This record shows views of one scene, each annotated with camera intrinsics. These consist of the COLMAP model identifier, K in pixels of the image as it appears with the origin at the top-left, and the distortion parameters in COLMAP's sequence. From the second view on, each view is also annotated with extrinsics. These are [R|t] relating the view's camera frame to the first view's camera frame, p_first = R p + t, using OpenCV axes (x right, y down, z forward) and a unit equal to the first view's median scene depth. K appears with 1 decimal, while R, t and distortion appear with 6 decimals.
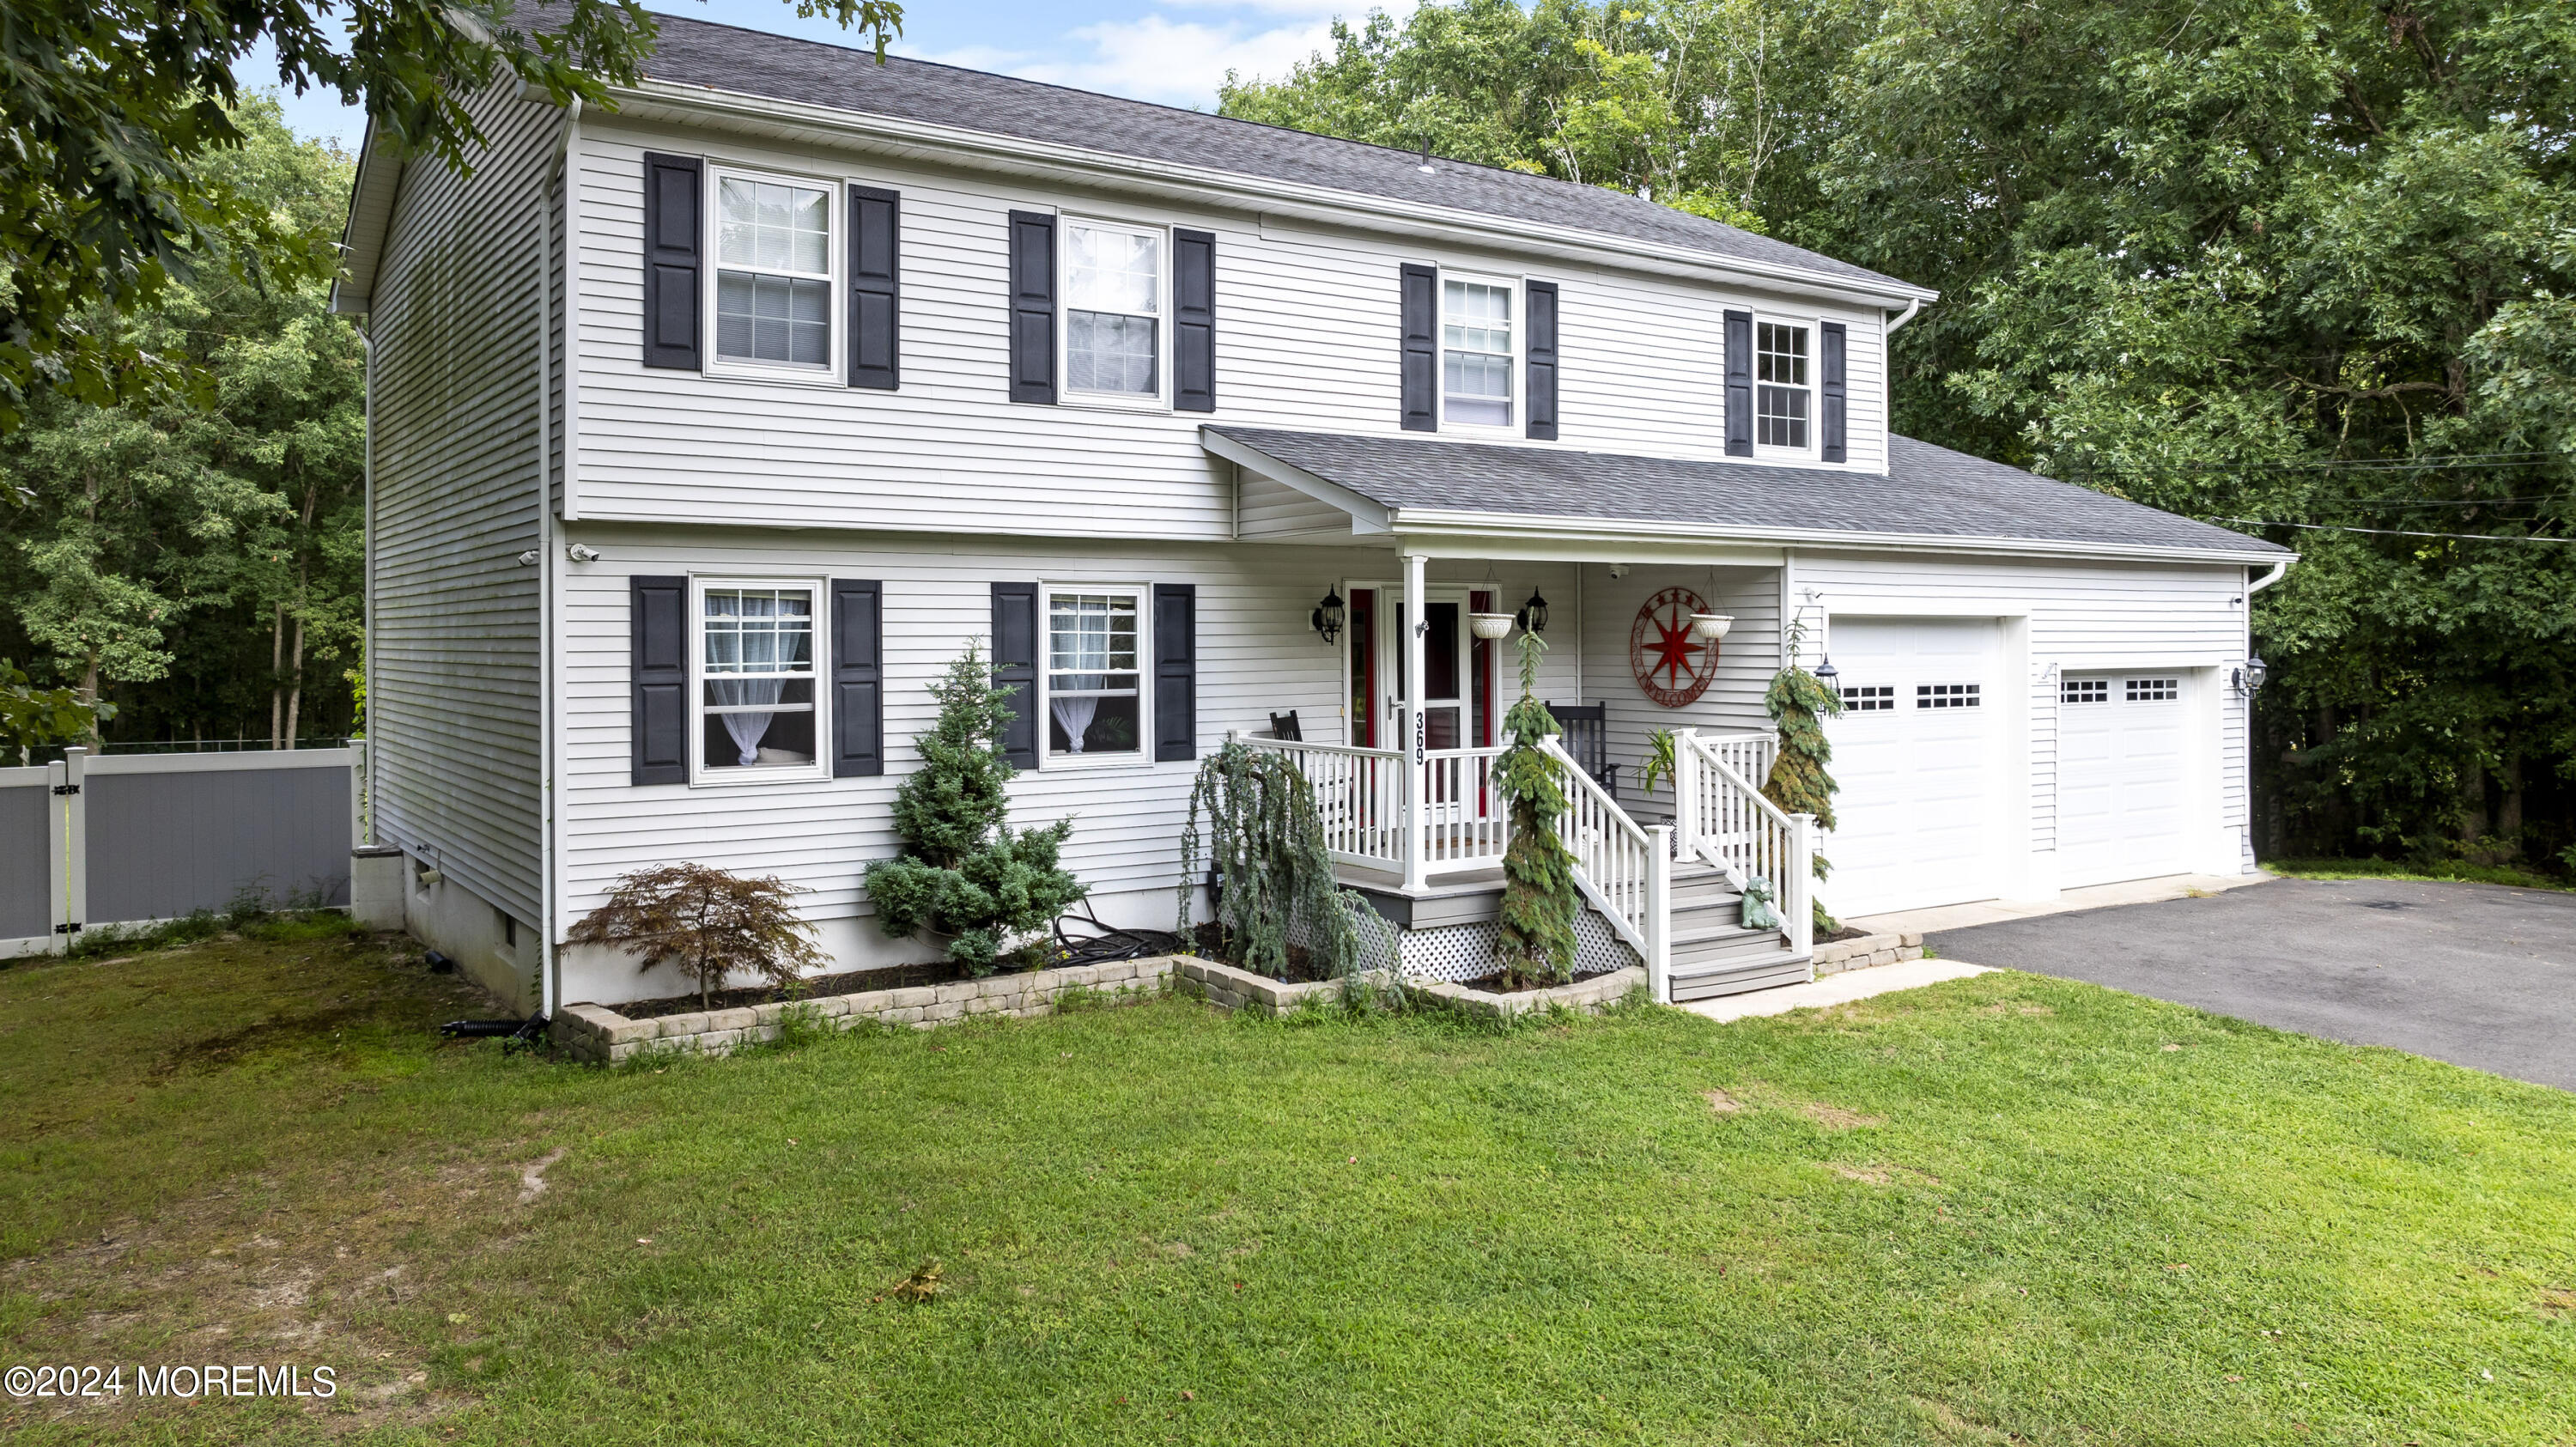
lens RADIAL K [[1910.5, 0, 1287.2], [0, 1910.5, 640.7], [0, 0, 1]] dist [-0.010456, -0.001581]
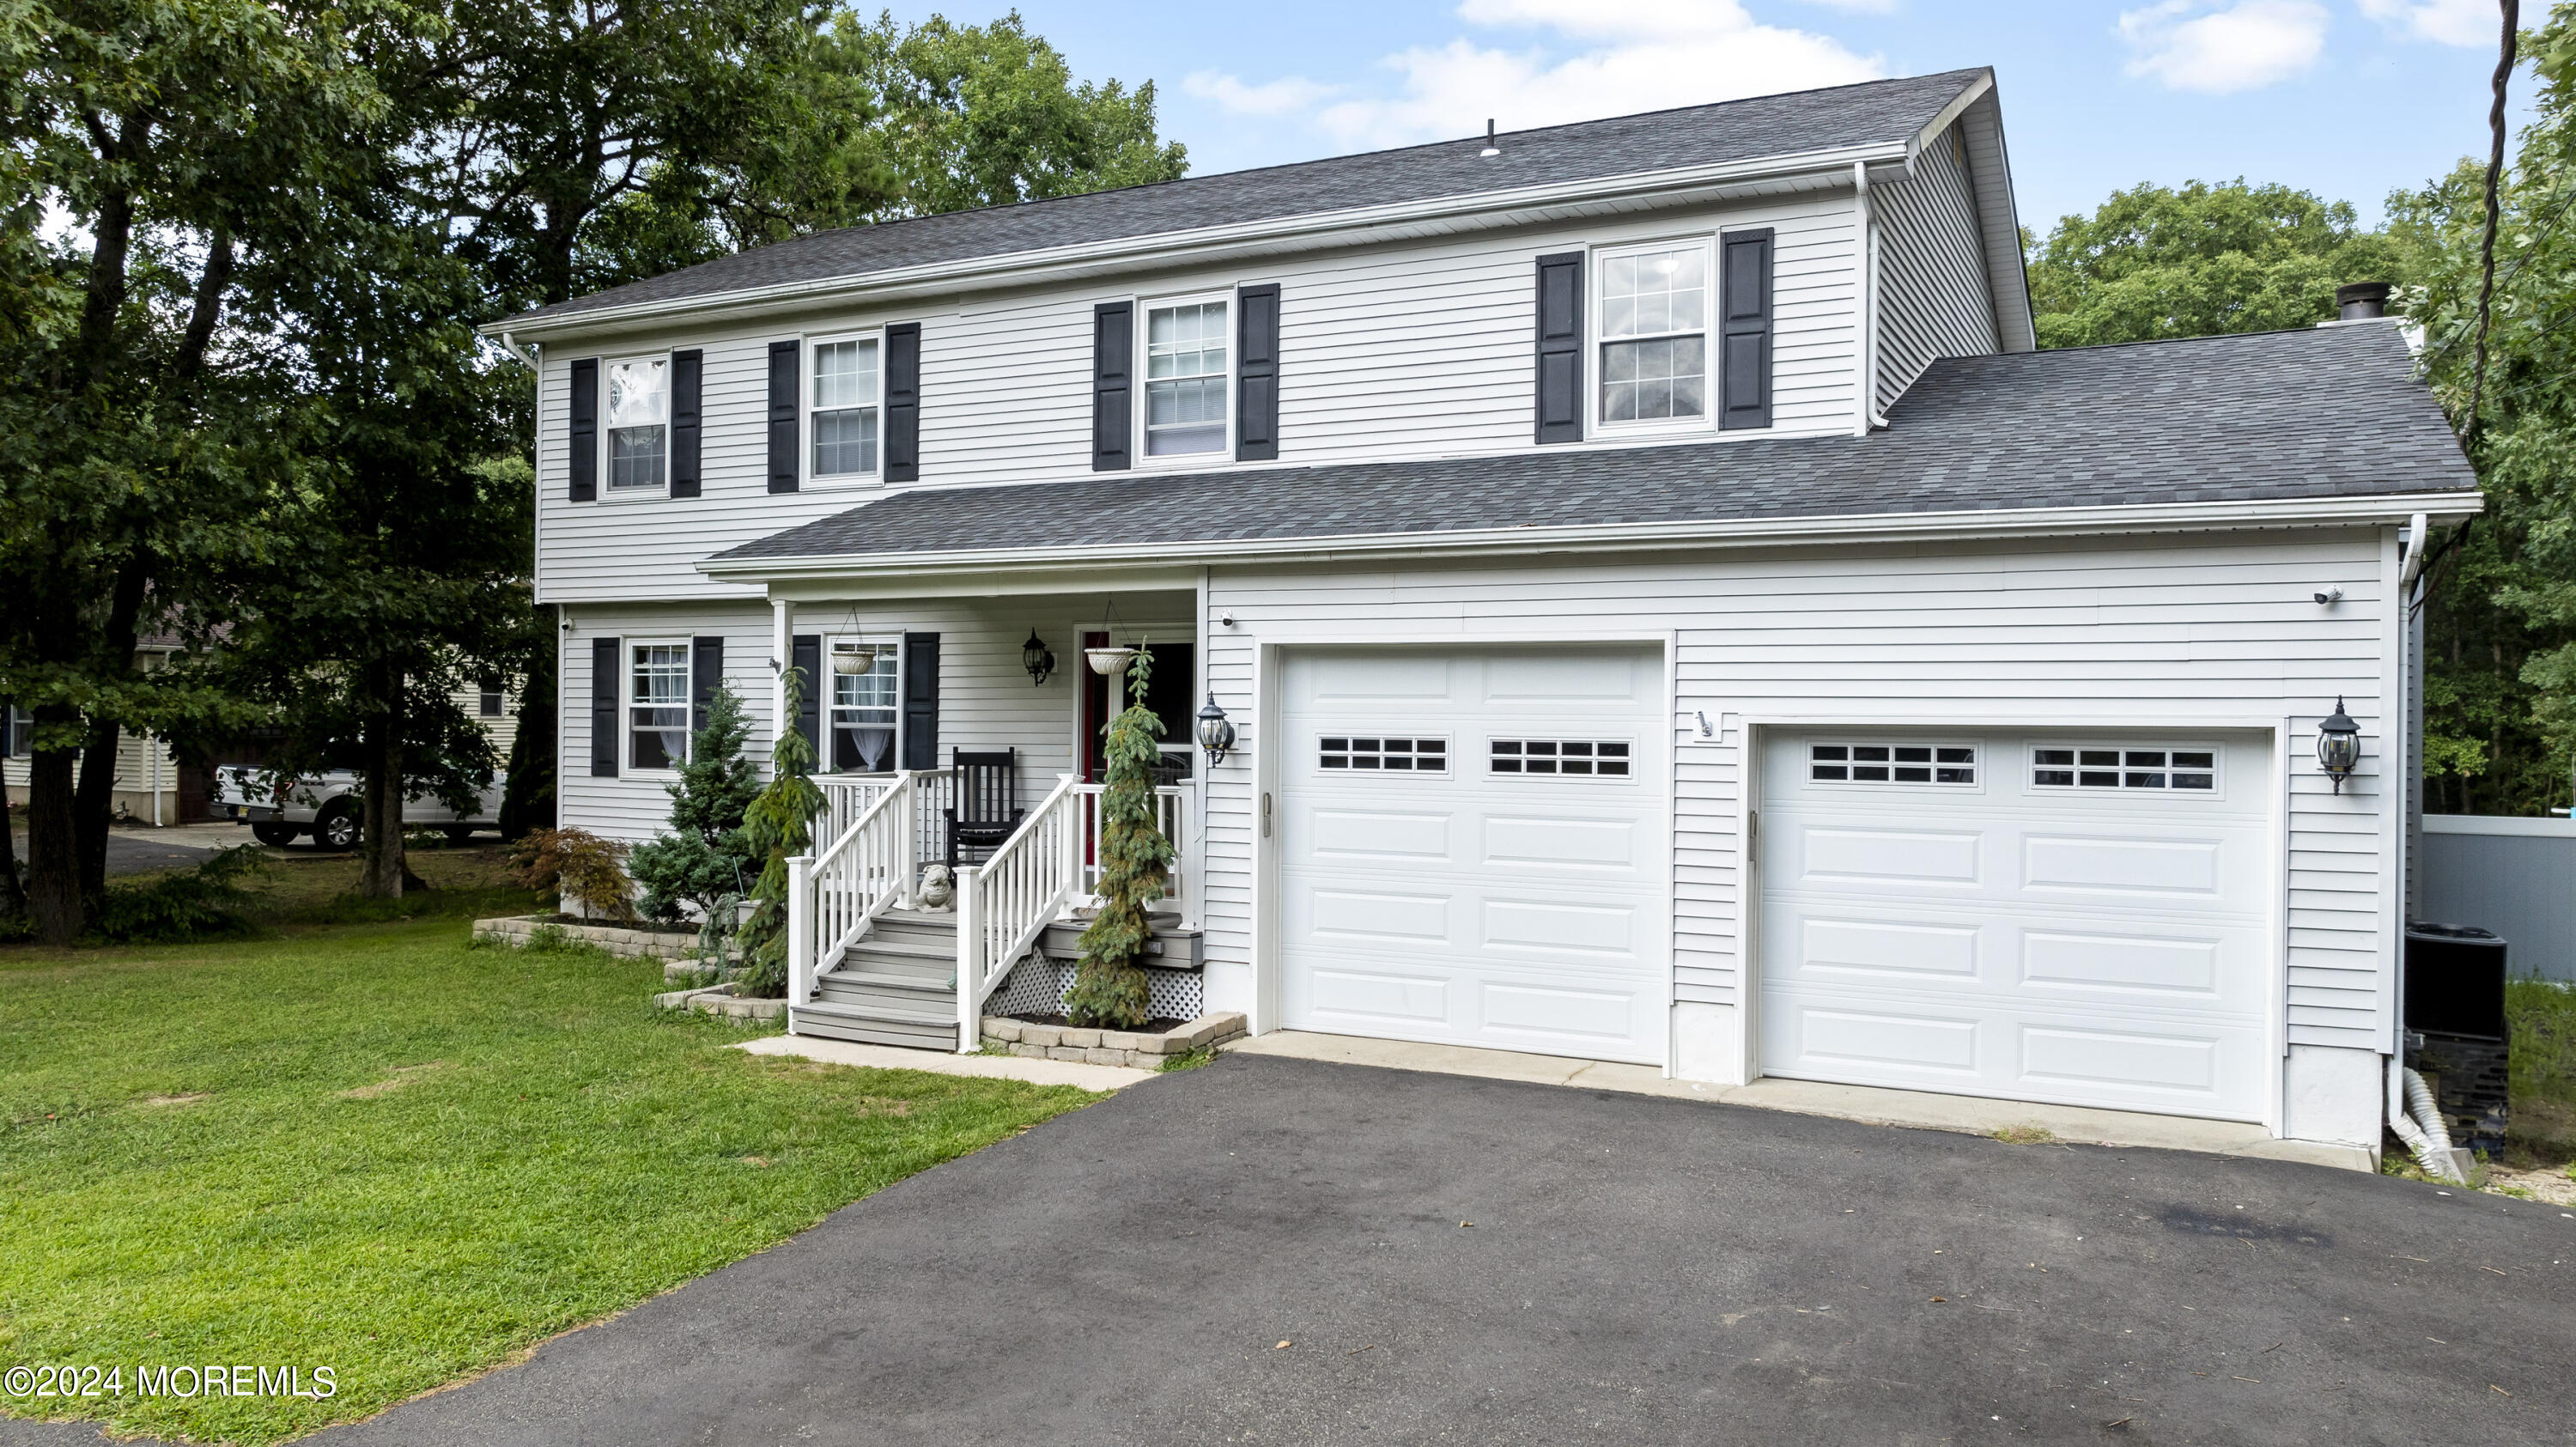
lens RADIAL K [[1805.0, 0, 1258.9], [0, 1805.0, 718.1], [0, 0, 1]] dist [-0.019324, -0.004036]
pose [[0.465577, 0.008081, -0.884971, 1.002877], [-0.012986, 0.999913, 0.002299, 0.016710], [0.884912, 0.010422, 0.465641, 0.681285]]
